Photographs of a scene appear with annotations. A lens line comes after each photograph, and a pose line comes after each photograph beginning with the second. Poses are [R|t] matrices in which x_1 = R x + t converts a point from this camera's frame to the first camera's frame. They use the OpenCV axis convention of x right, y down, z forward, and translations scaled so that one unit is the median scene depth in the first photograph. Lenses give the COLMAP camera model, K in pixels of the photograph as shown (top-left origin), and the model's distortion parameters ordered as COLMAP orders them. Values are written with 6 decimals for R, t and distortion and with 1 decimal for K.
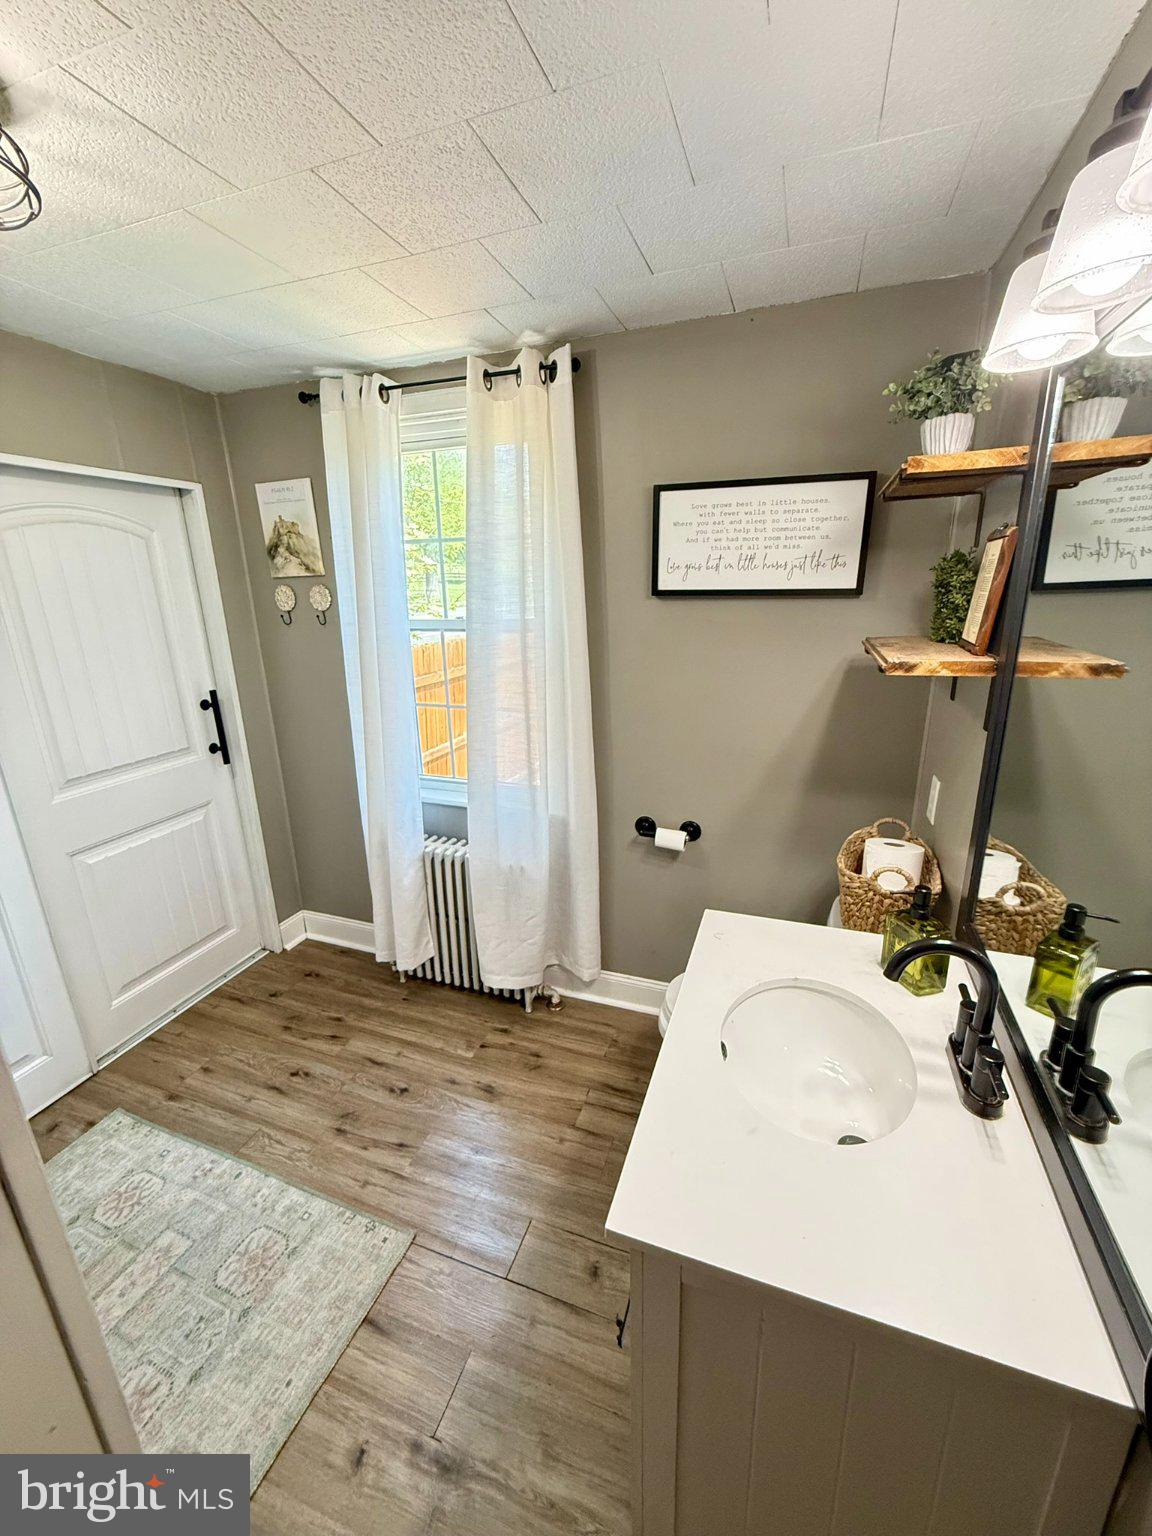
lens RADIAL K [[608.1, 0, 578.0], [0, 608.1, 766.8], [0, 0, 1]] dist [-0.000775, -0.000499]
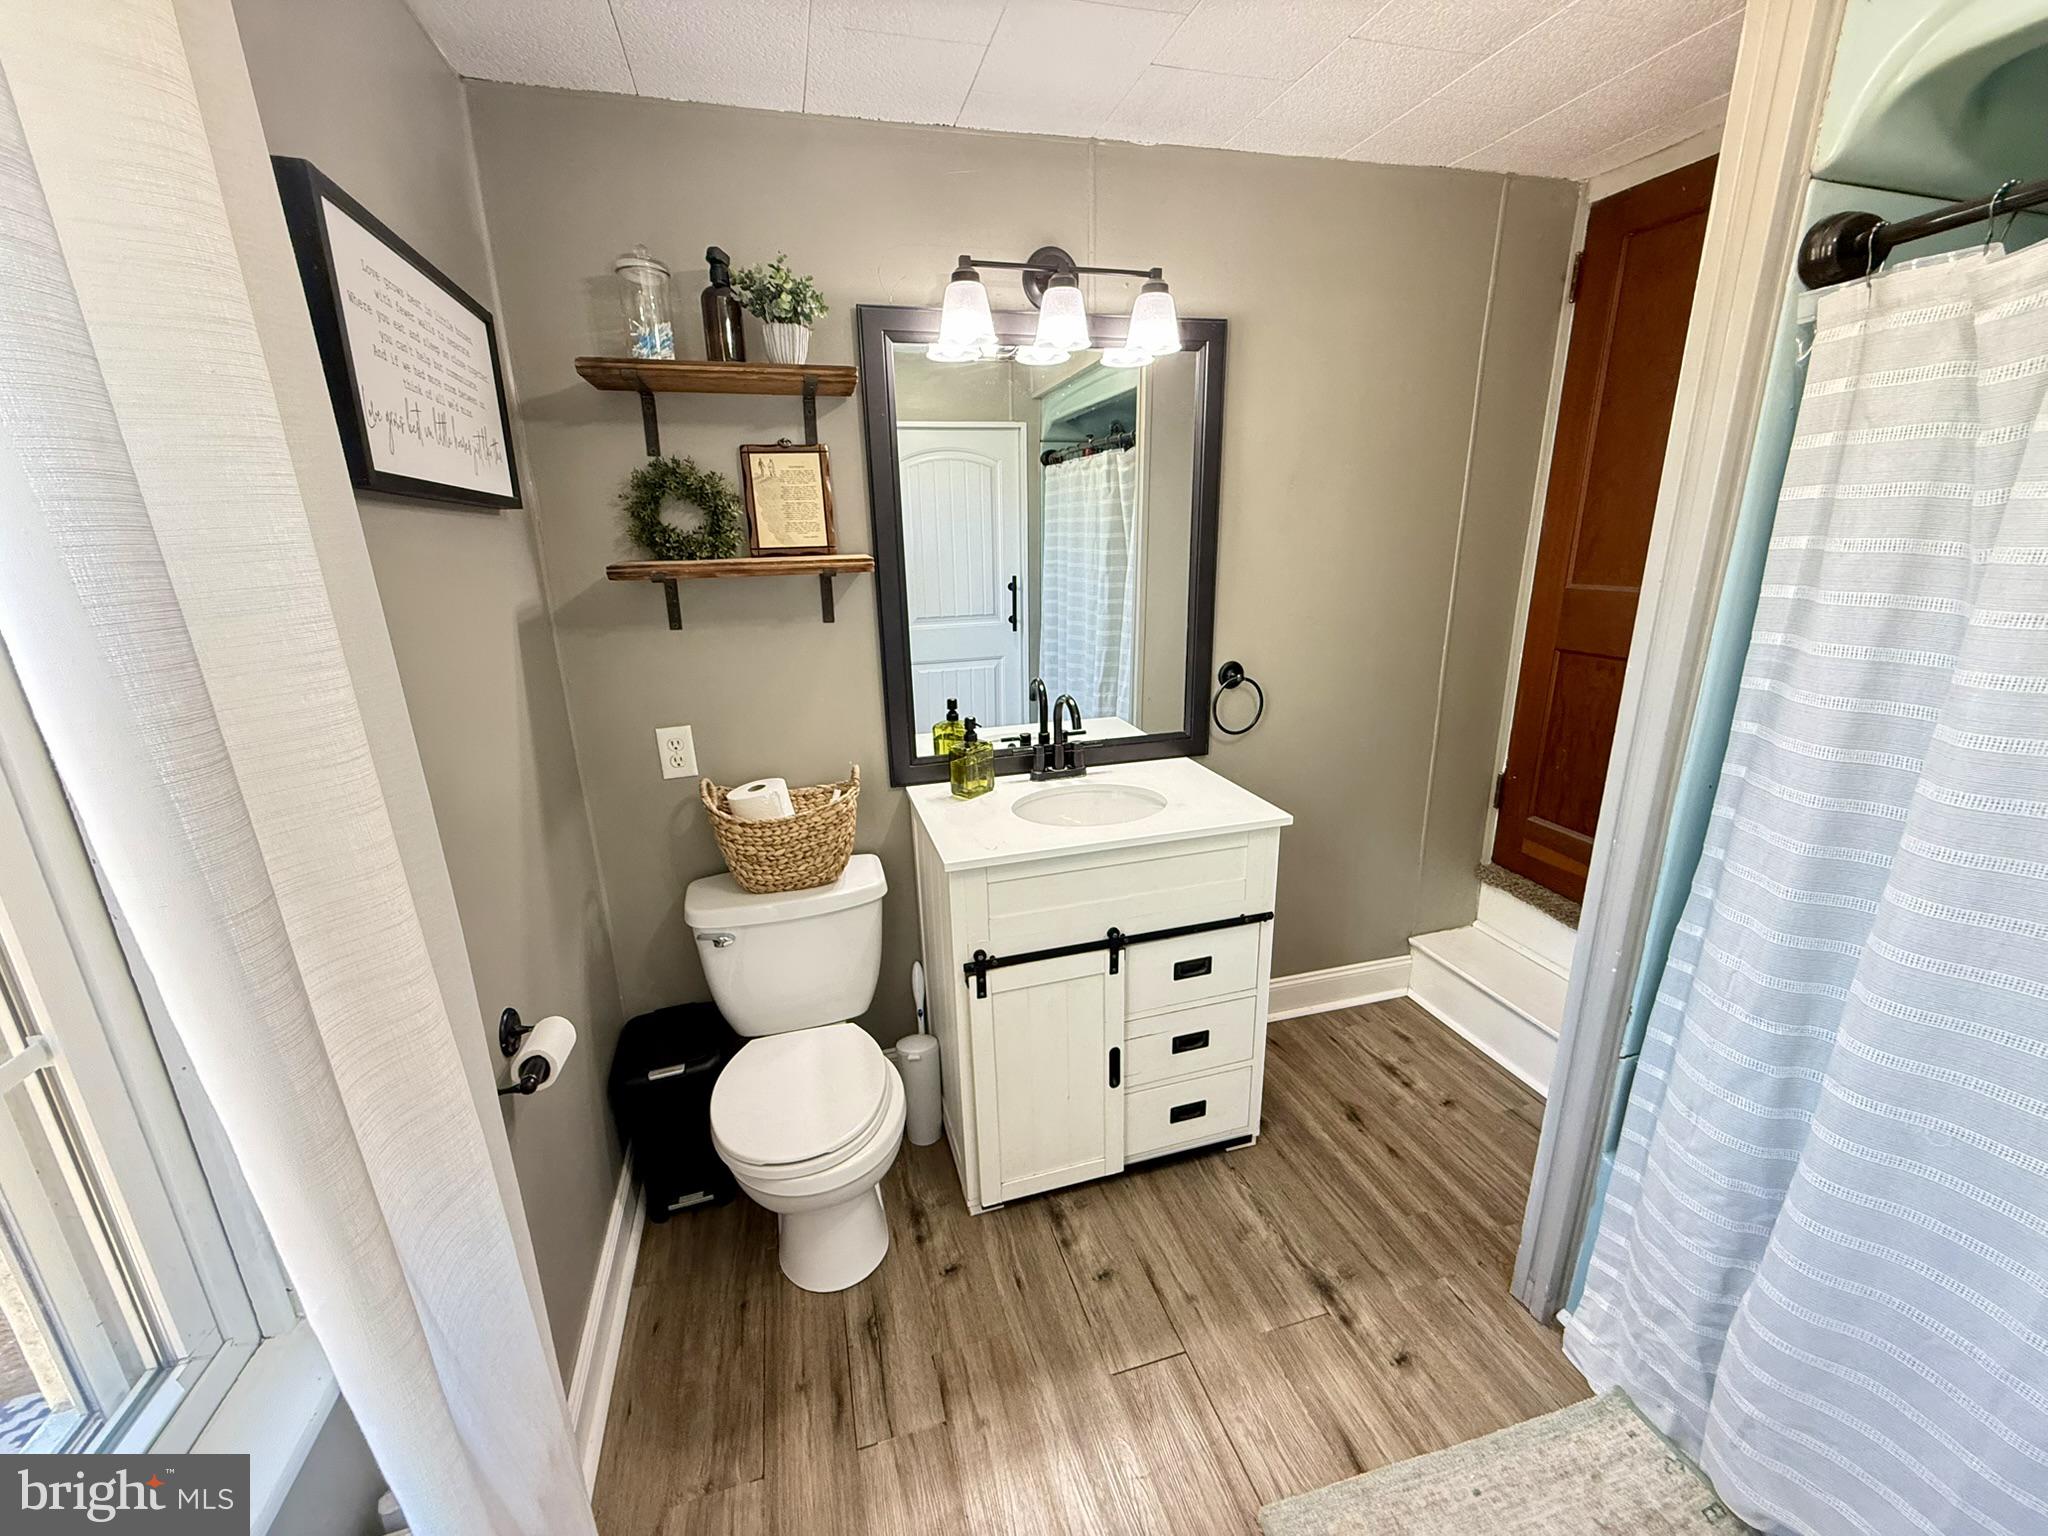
lens RADIAL K [[810.8, 0, 1022.8], [0, 810.8, 762.9], [0, 0, 1]] dist [-0.000775, -0.000499]
pose [[-0.586843, -0.190824, 0.786893, -0.649903], [0.264070, 0.873592, 0.408784, -0.289873], [-0.765429, 0.447687, -0.462271, 1.263122]]
